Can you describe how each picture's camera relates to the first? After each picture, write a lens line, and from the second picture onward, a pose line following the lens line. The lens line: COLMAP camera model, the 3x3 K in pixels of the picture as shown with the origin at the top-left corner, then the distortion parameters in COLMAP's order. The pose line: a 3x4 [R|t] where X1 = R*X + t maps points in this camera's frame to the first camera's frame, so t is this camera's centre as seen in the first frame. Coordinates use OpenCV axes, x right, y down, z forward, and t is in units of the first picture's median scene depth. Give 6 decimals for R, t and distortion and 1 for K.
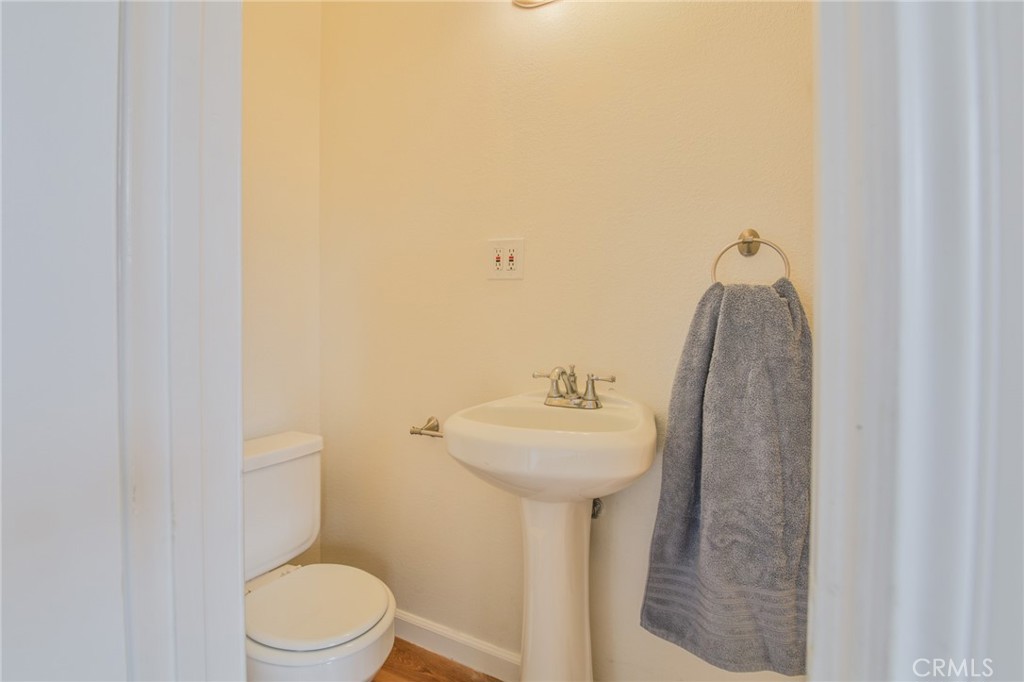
lens RADIAL K [[468.3, 0, 512.1], [0, 468.3, 333.9], [0, 0, 1]] dist [-0.001463, -0.009418]
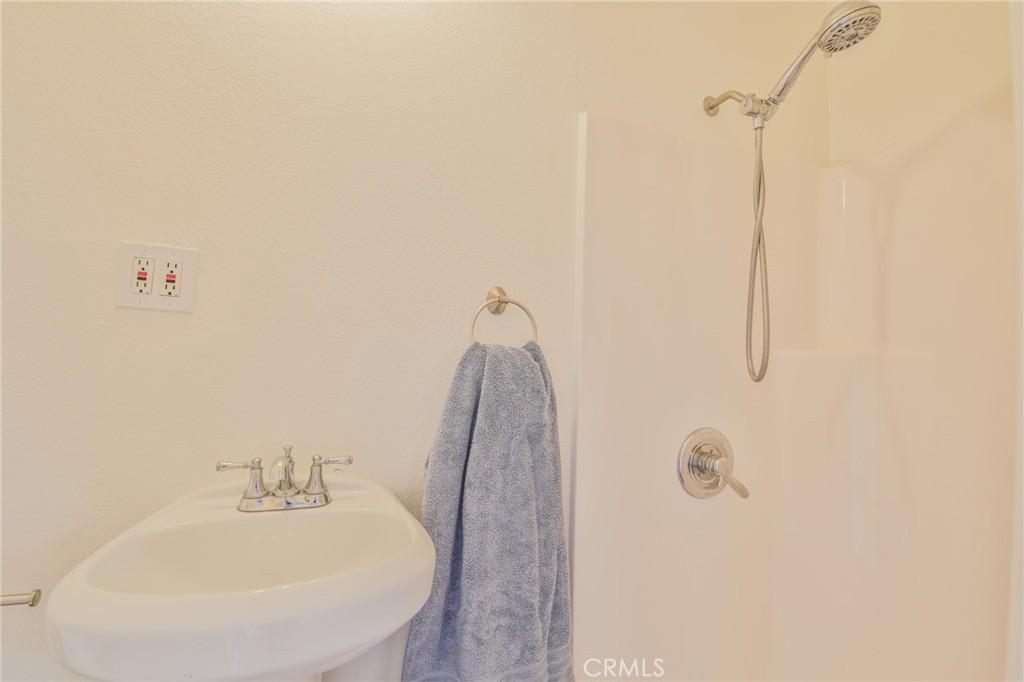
lens RADIAL K [[468.3, 0, 512.1], [0, 468.3, 333.9], [0, 0, 1]] dist [-0.001463, -0.009418]
pose [[0.678444, 0.034664, 0.733834, -0.188051], [-0.018864, 0.999379, -0.029767, -0.099878], [-0.734410, 0.006352, 0.678676, 0.325655]]
